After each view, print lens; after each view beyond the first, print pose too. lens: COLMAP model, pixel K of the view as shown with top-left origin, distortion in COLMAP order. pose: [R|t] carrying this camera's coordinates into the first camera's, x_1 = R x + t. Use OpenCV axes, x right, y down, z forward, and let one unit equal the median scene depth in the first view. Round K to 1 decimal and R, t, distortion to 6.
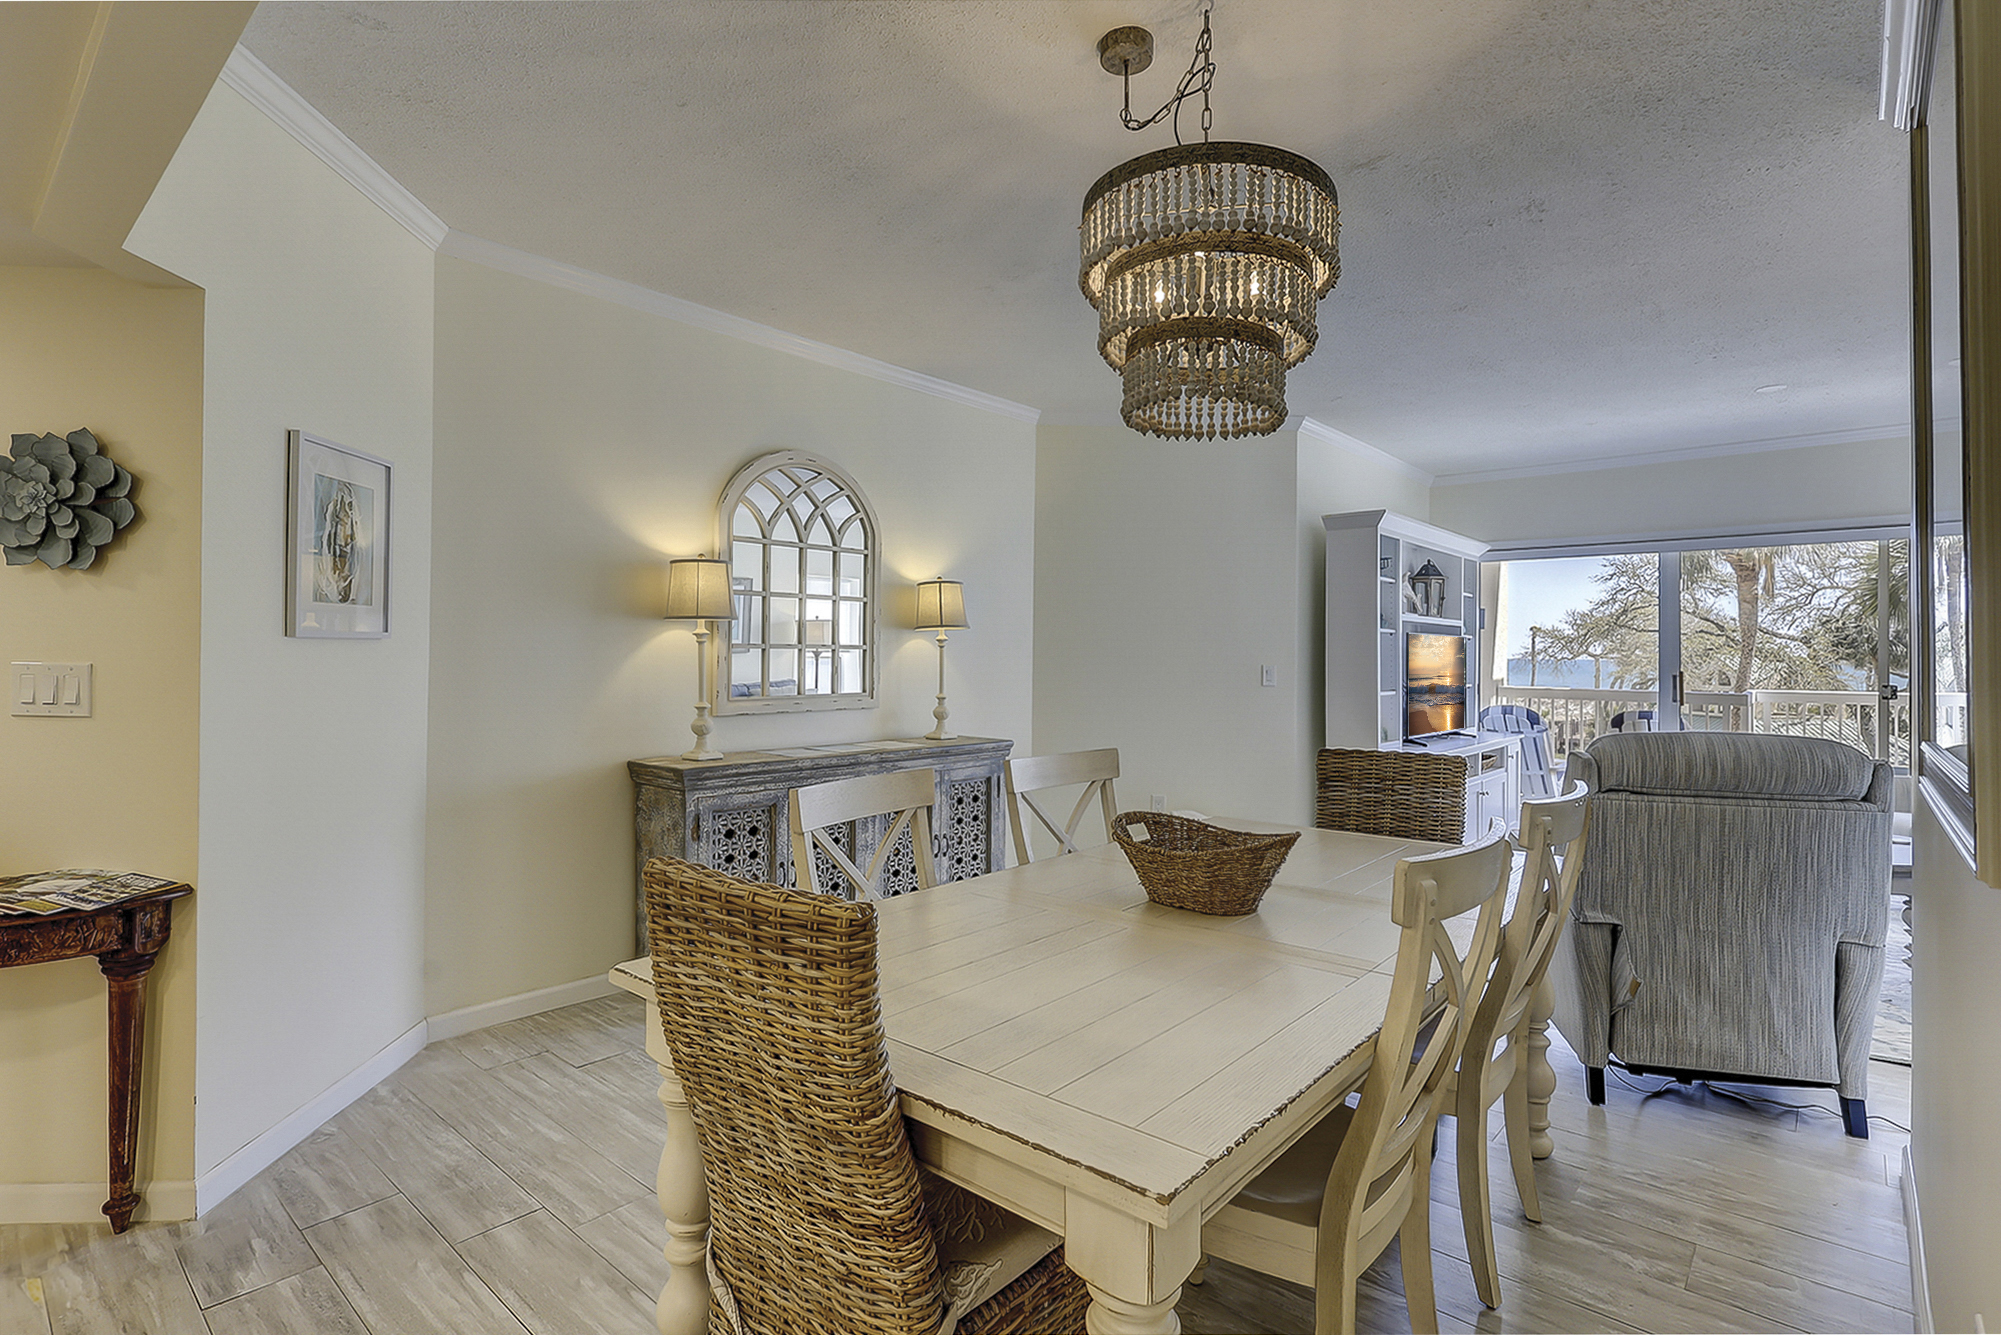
lens RADIAL K [[962.8, 0, 1000.5], [0, 962.8, 667.5], [0, 0, 1]] dist [-0.002318, -0.000469]
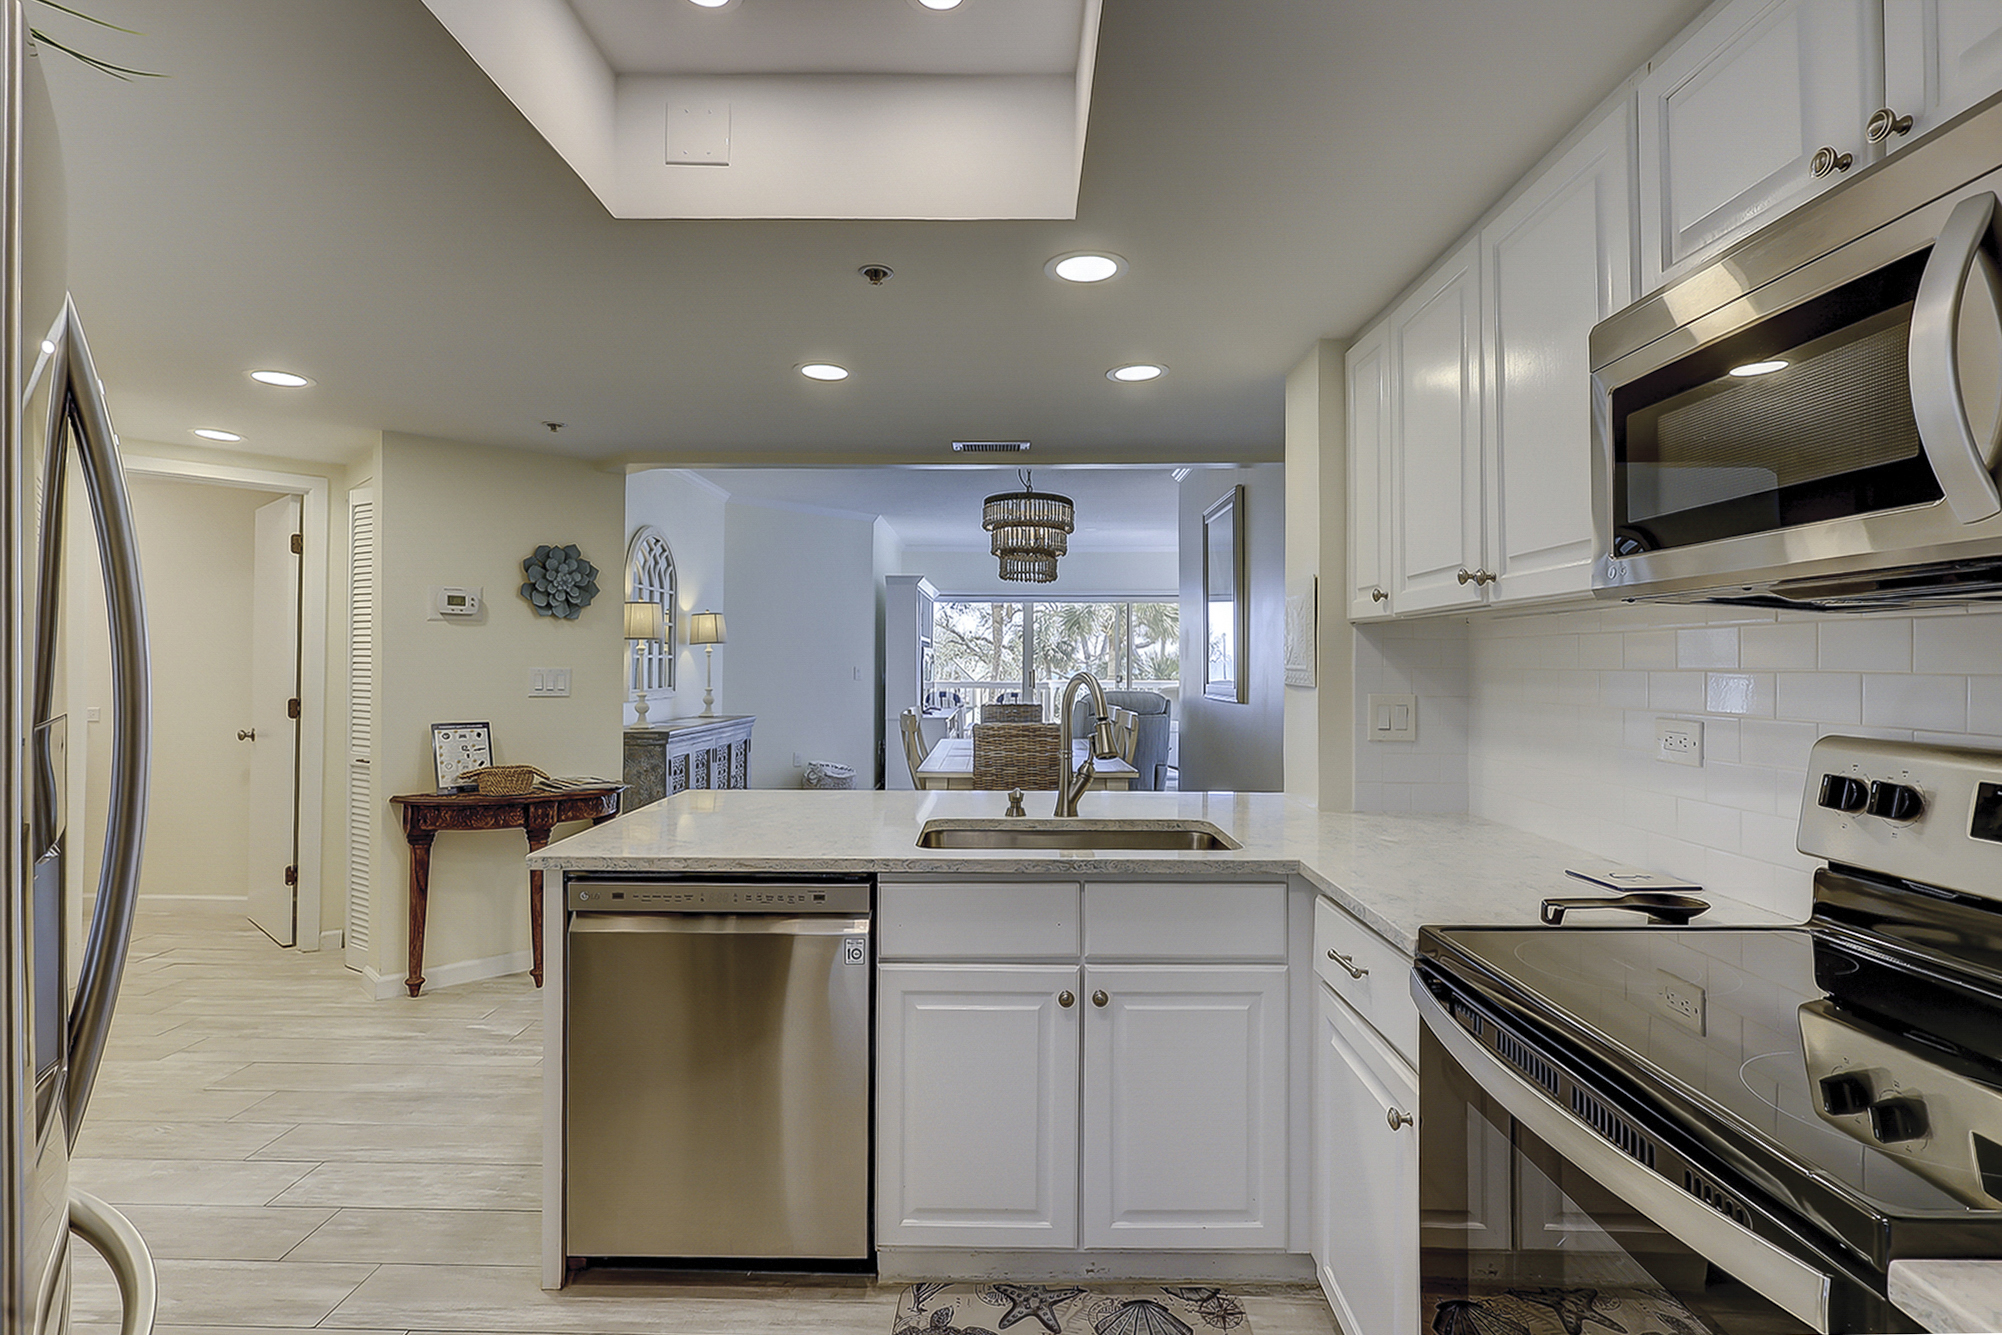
lens RADIAL K [[957.4, 0, 993.7], [0, 957.4, 652.4], [0, 0, 1]] dist [-0.000267, -0.000296]
pose [[0.767577, 0.004725, 0.640939, -0.879195], [0.008044, 0.999823, -0.017004, 0.002539], [-0.640906, 0.018207, 0.767403, -0.568262]]
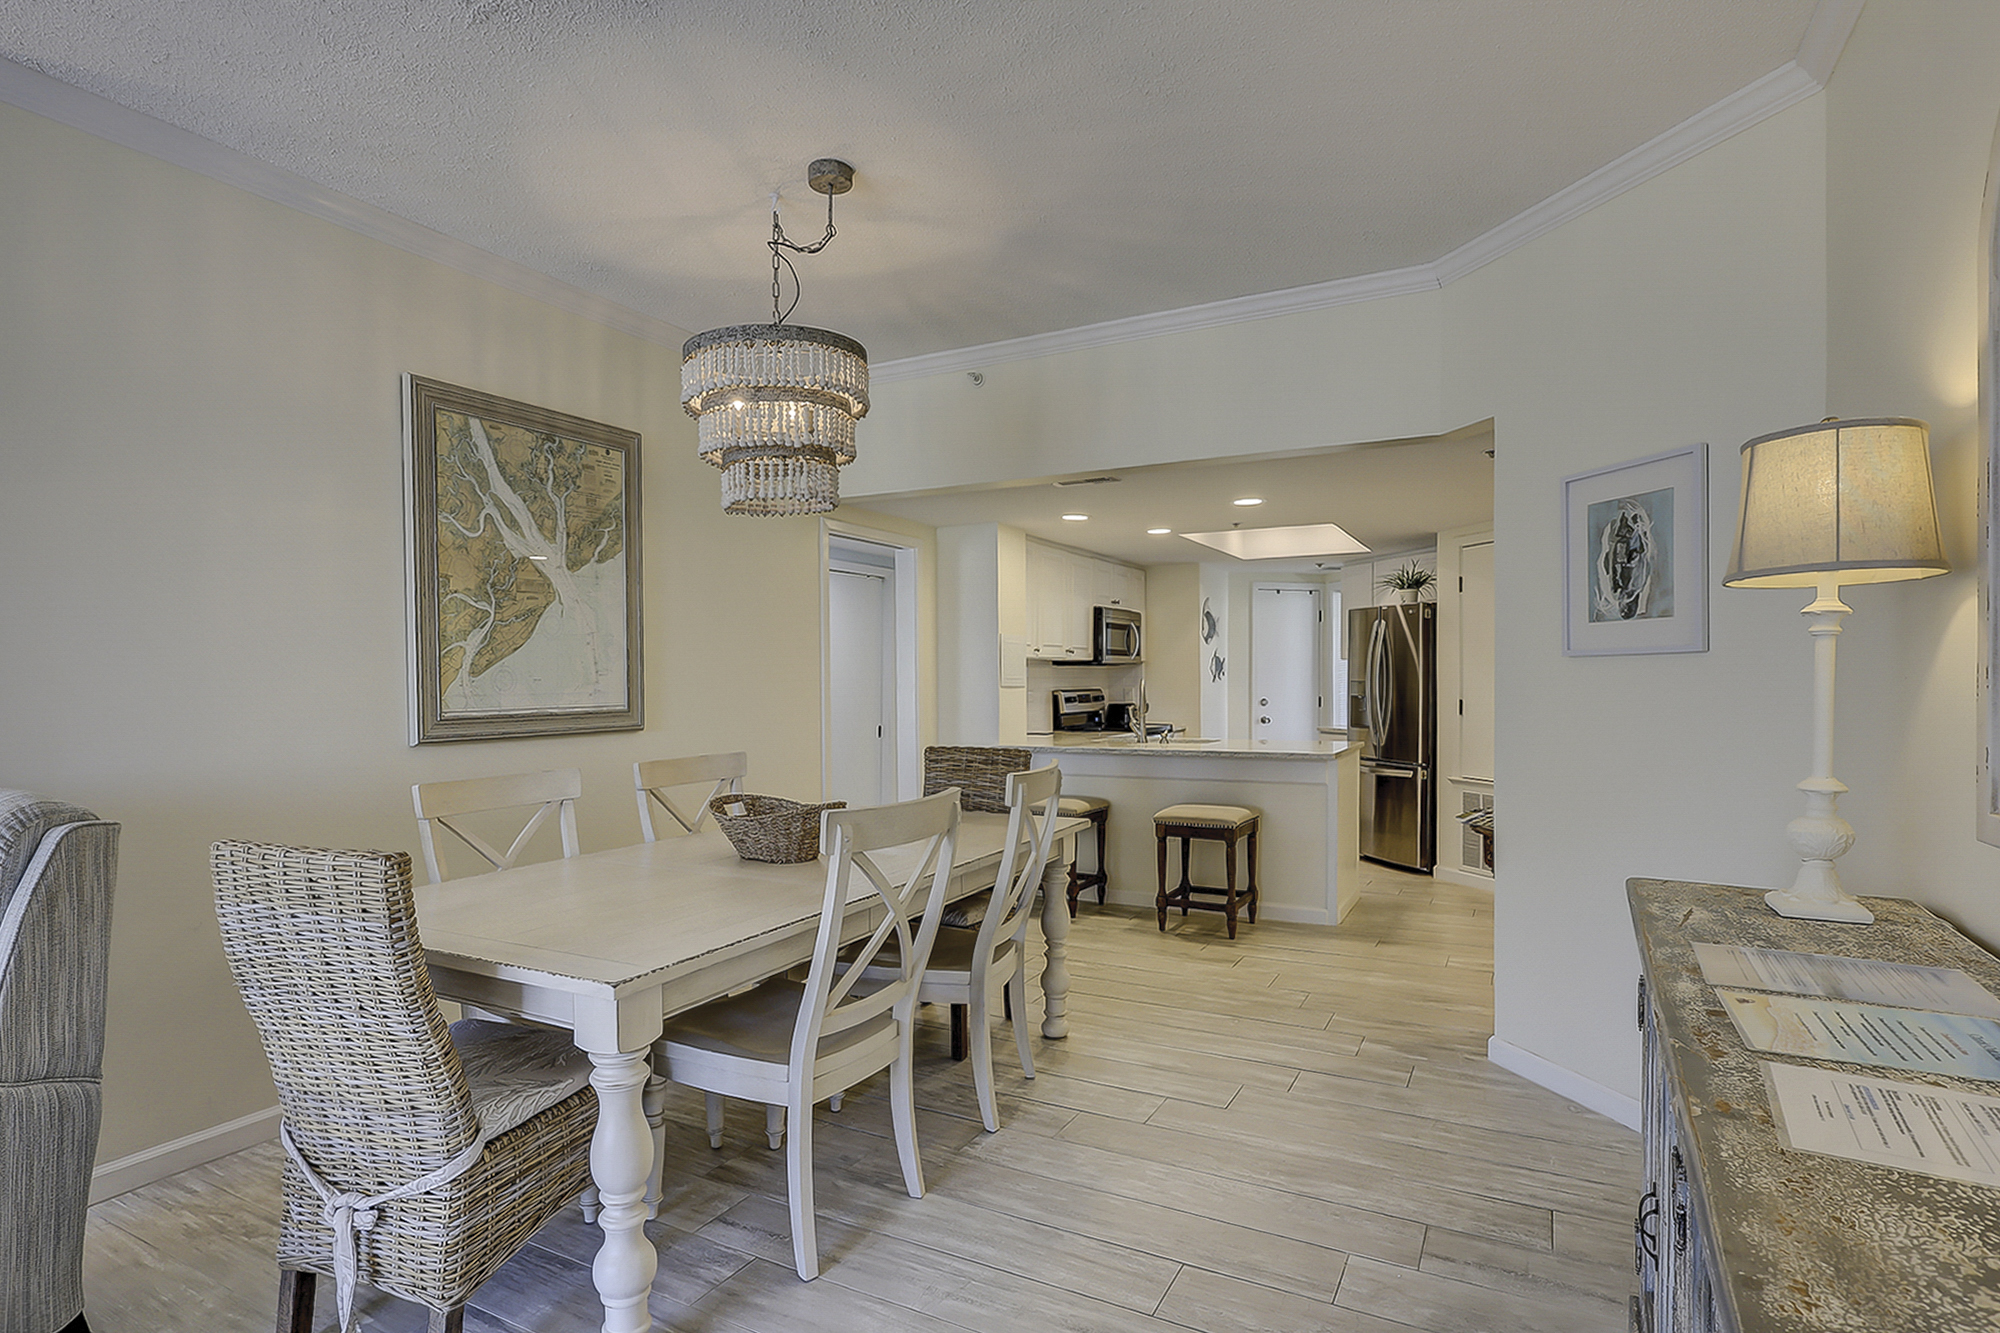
lens RADIAL K [[1032.1, 0, 975.1], [0, 1032.1, 688.8], [0, 0, 1]] dist [-0.004362, -0.000675]
pose [[-0.979103, 0.004767, -0.203311, 0.138445], [0.000951, 0.999822, 0.018866, -0.011337], [0.203365, 0.018279, -0.978932, 1.381550]]
